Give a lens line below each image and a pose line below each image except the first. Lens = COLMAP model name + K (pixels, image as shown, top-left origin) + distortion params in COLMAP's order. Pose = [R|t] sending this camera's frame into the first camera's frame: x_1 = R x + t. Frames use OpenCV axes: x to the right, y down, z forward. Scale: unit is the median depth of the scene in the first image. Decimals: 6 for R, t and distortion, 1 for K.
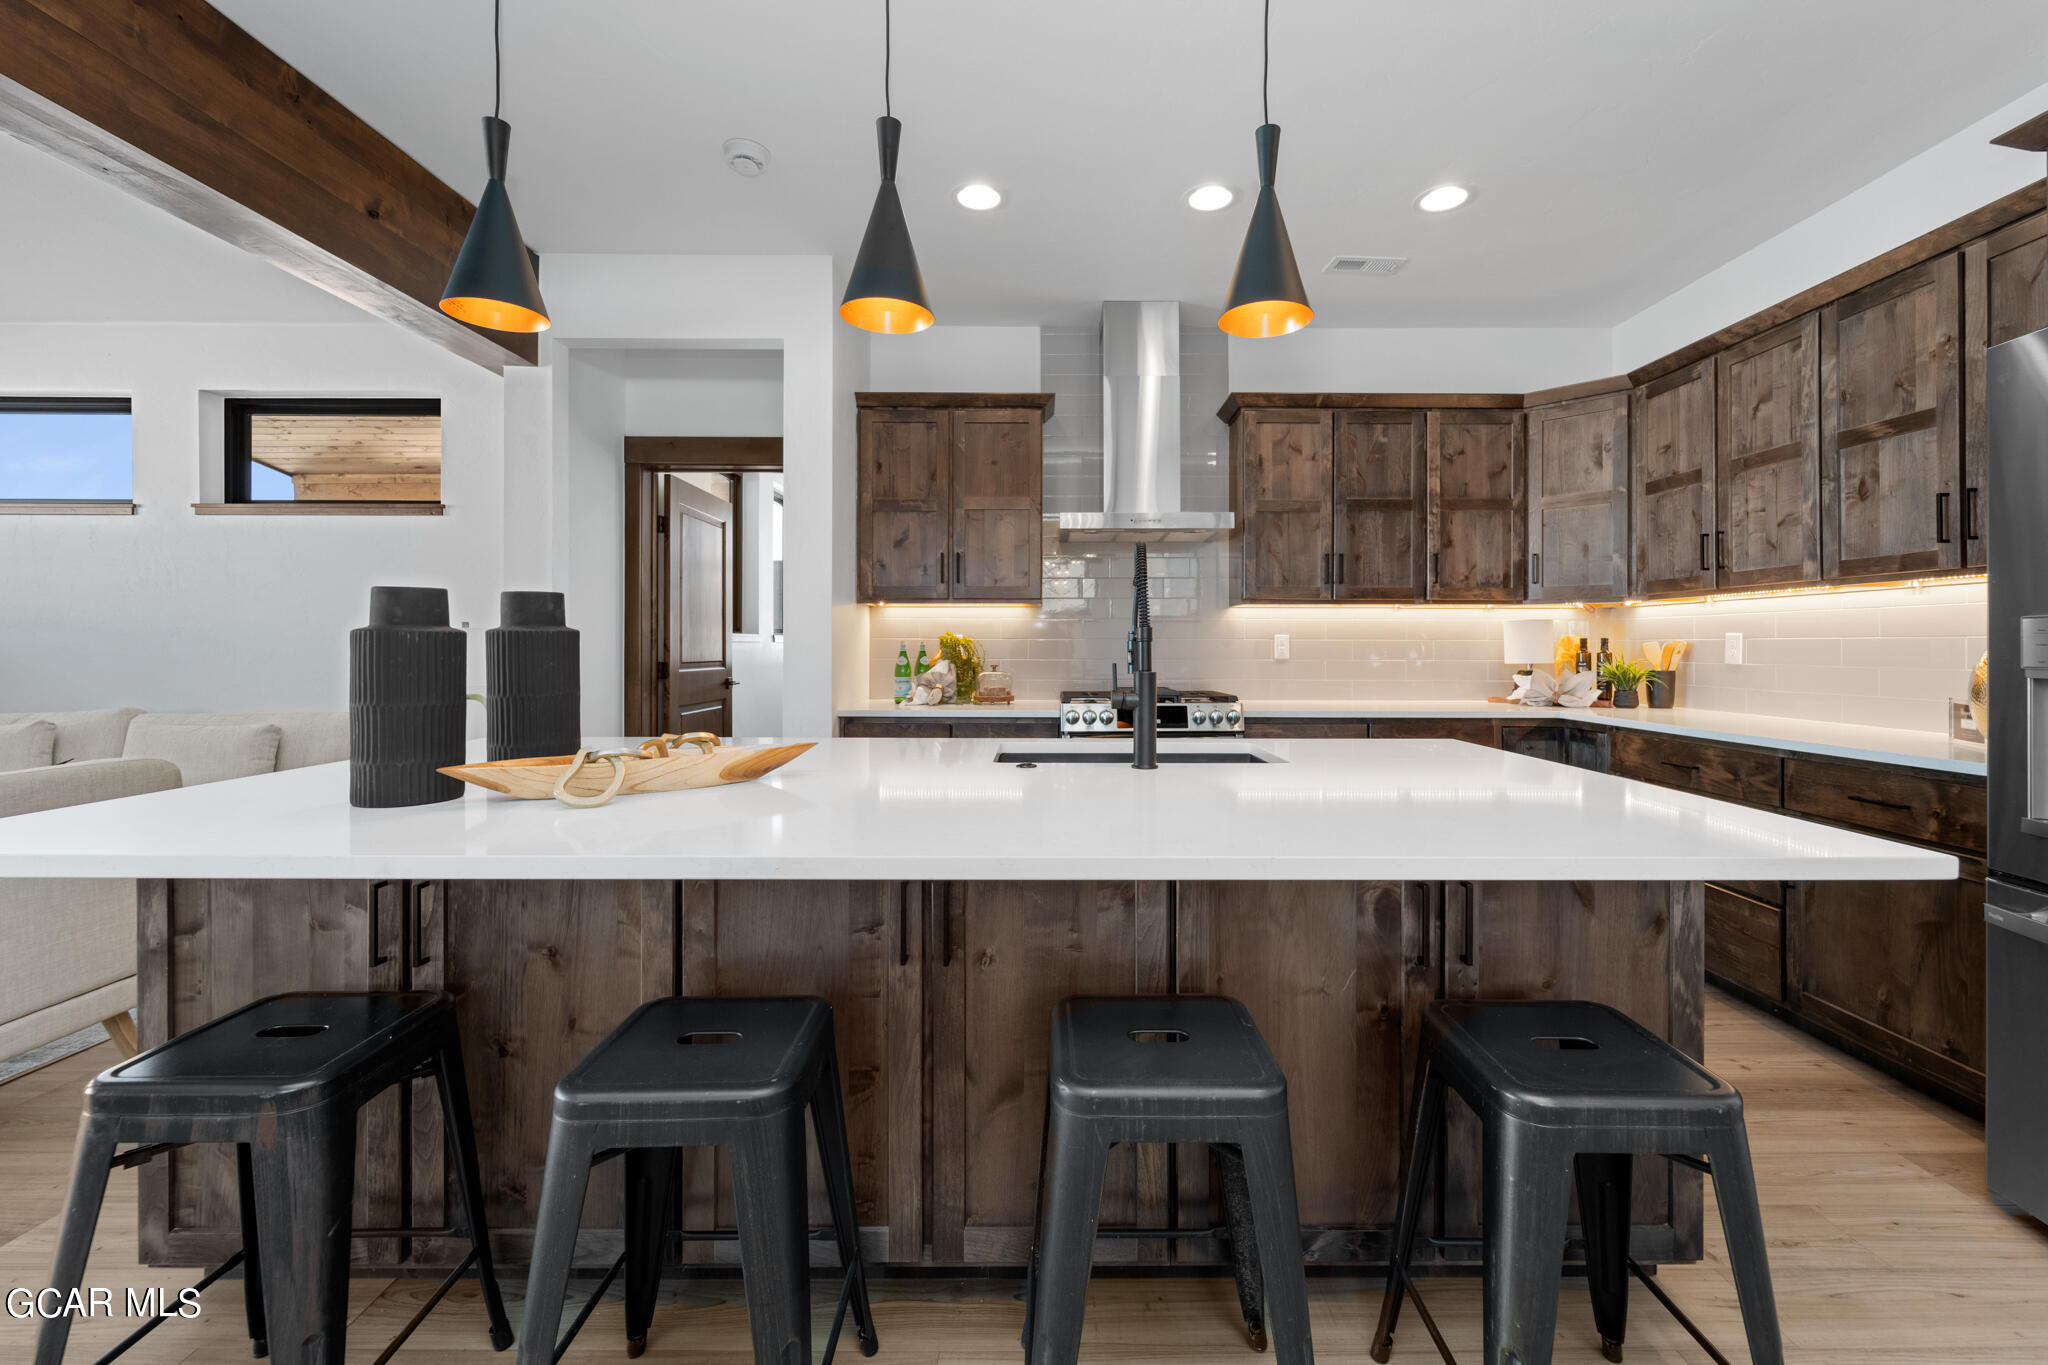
lens RADIAL K [[830.9, 0, 1052.1], [0, 830.9, 647.7], [0, 0, 1]] dist [0.003437, -0.000781]
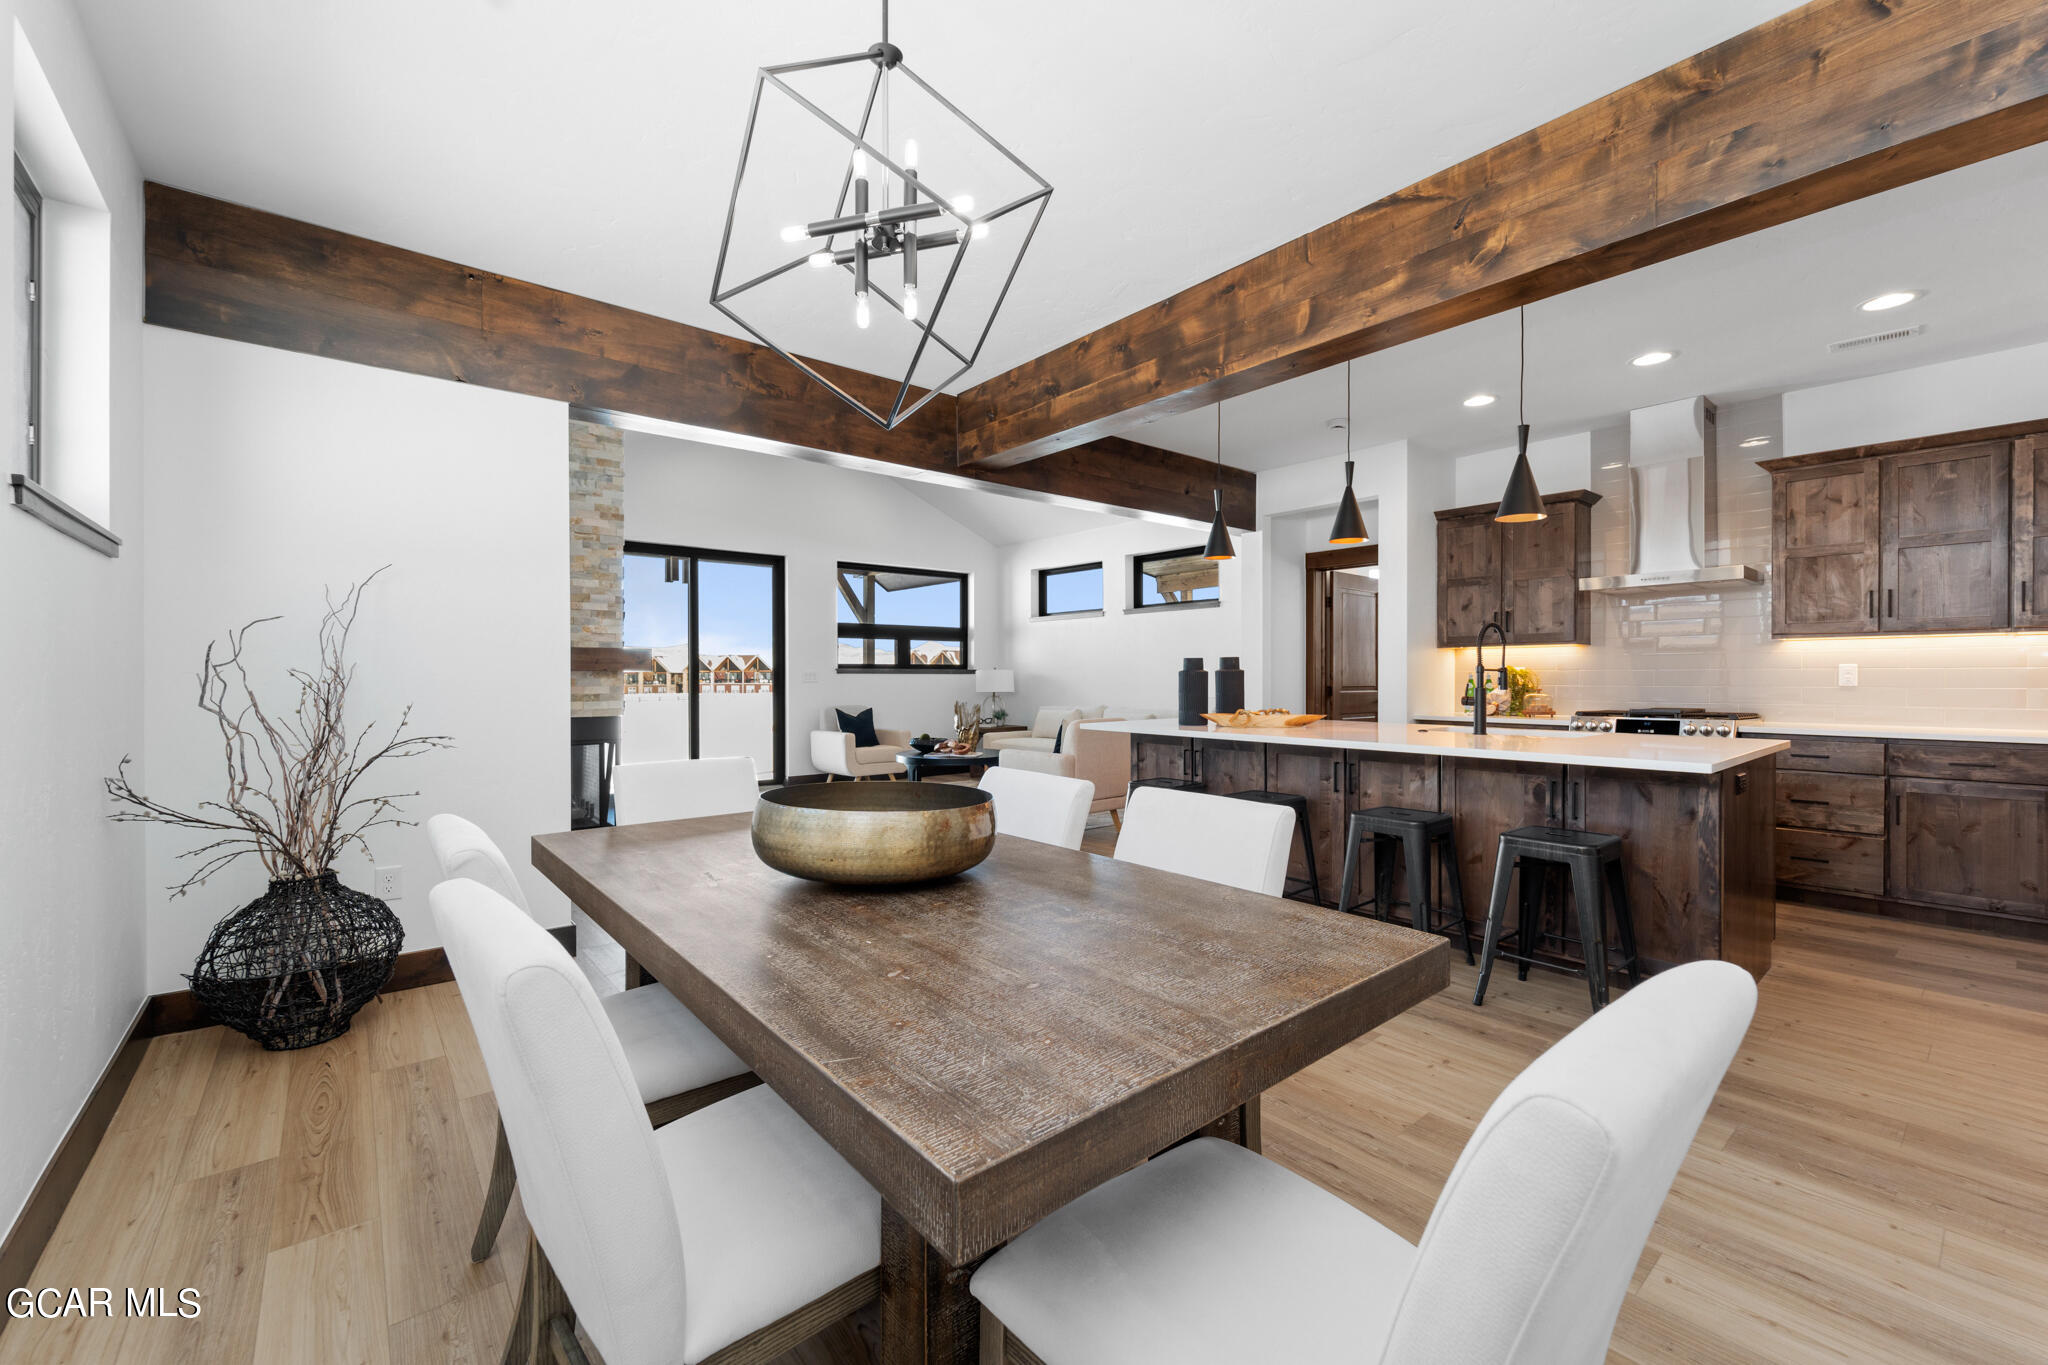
lens RADIAL K [[830.9, 0, 1032.9], [0, 830.9, 688.4], [0, 0, 1]] dist [0.003437, -0.000781]
pose [[0.637614, 0.007183, -0.770323, 0.516428], [0.000777, 0.999950, 0.009968, 0.005216], [0.770356, -0.006954, 0.637576, -0.602590]]
